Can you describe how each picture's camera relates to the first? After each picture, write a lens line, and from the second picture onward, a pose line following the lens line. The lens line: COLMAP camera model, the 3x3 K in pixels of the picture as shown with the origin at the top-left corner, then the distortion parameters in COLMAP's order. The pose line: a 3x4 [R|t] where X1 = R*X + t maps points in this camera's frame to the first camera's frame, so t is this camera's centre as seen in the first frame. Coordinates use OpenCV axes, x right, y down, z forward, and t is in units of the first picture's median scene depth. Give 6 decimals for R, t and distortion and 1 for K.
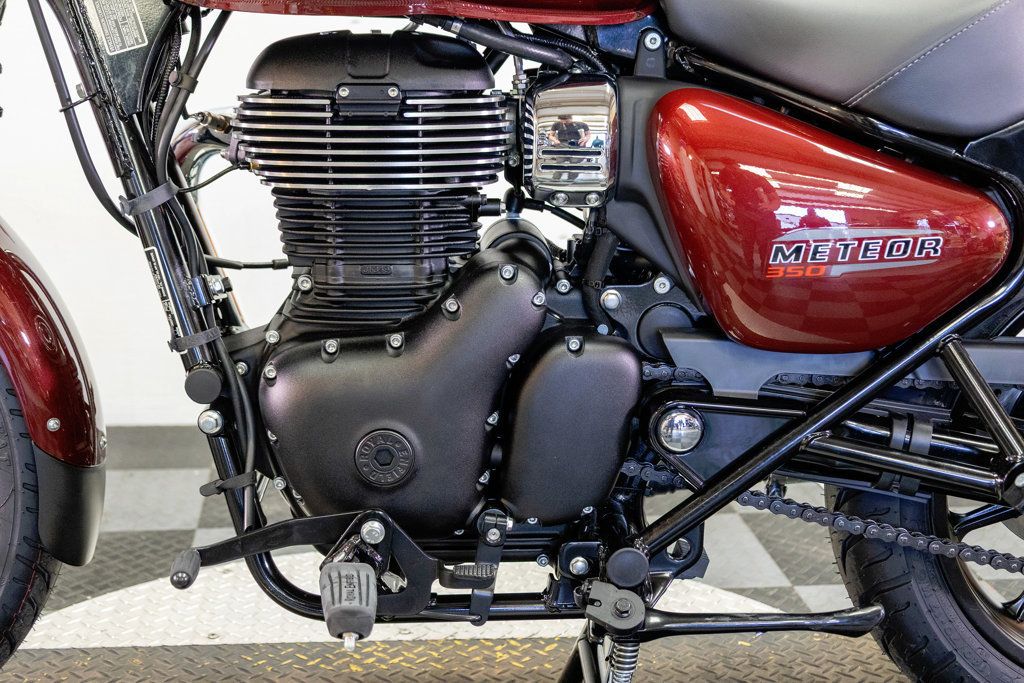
lens RADIAL K [[1483.6, 0, 522.3], [0, 1483.6, 351.2], [0, 0, 1]] dist [0.029348, 0.000000]
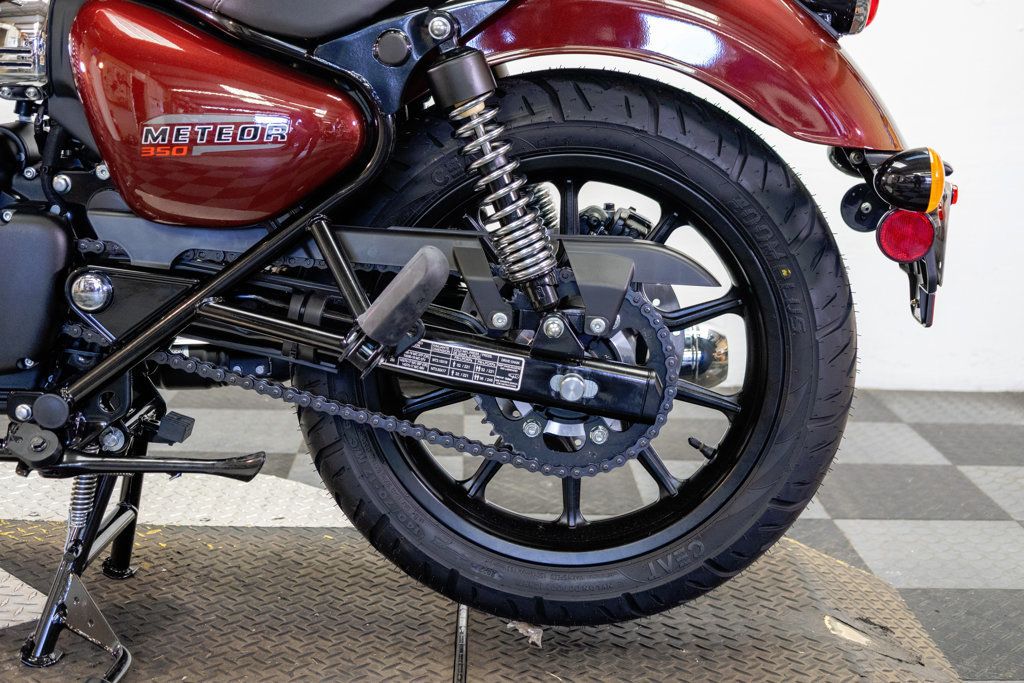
lens RADIAL K [[1483.6, 0, 511.2], [0, 1483.6, 344.4], [0, 0, 1]] dist [0.029348, 0.000000]
pose [[0.994924, 0.035600, -0.094126, 0.535934], [-0.038844, 0.998705, -0.032867, 0.118023], [0.092834, 0.036356, 0.995018, -0.122448]]
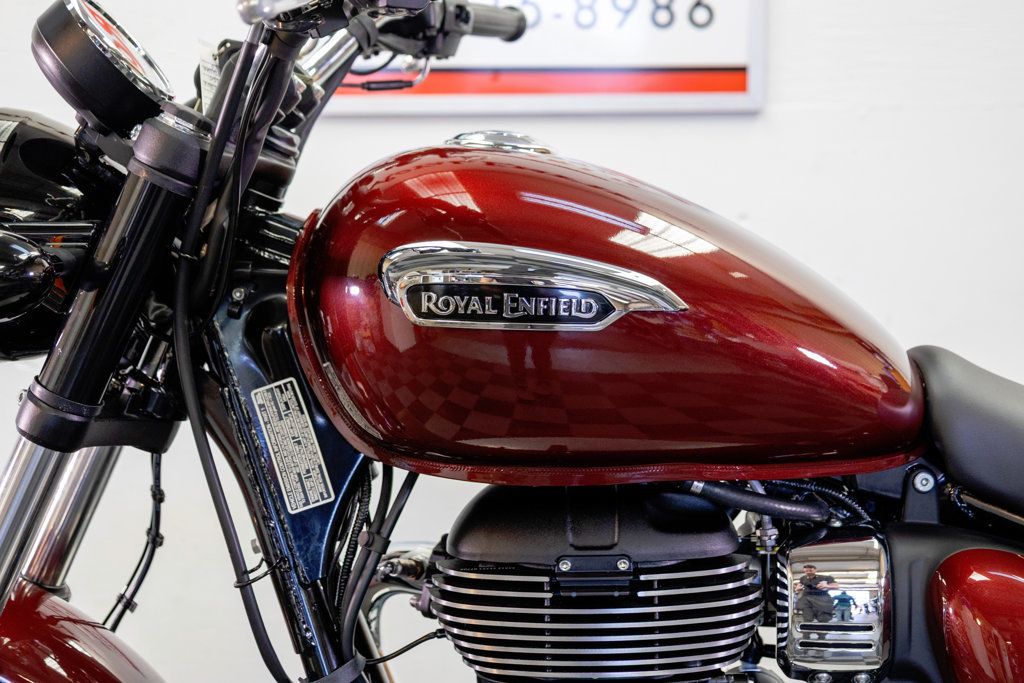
lens RADIAL K [[1483.6, 0, 501.9], [0, 1483.6, 337.3], [0, 0, 1]] dist [0.029348, 0.000000]
pose [[0.995448, -0.019578, -0.093269, -0.071029], [0.006106, 0.989762, -0.142594, -0.174280], [0.095105, 0.141375, 0.985377, 0.141502]]
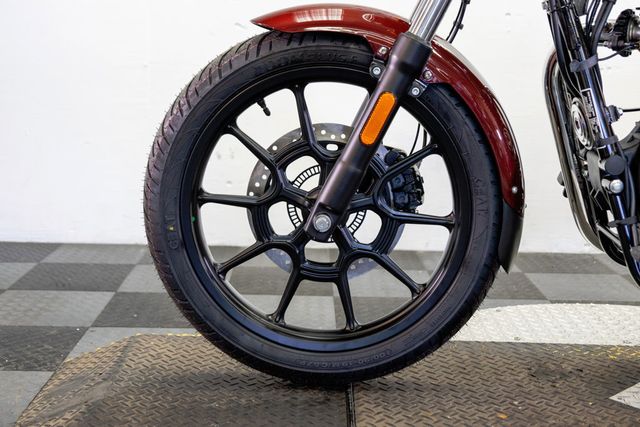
lens RADIAL K [[927.3, 0, 321.6], [0, 927.3, 214.0], [0, 0, 1]] dist [0.029348, 0.000000]
pose [[0.993785, 0.027909, -0.107761, -0.445848], [-0.033547, 0.998142, -0.050871, 0.150966], [0.106141, 0.054170, 0.992874, -0.157924]]
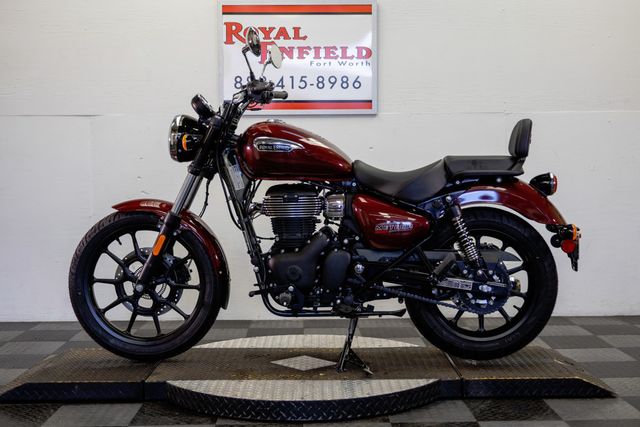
lens RADIAL K [[927.3, 0, 324.4], [0, 927.3, 214.3], [0, 0, 1]] dist [0.029348, 0.000000]
pose [[0.994312, -0.016953, -0.105147, 0.295840], [-0.002553, 0.983172, -0.182666, 0.399510], [0.106474, 0.181896, 0.977536, -1.767153]]
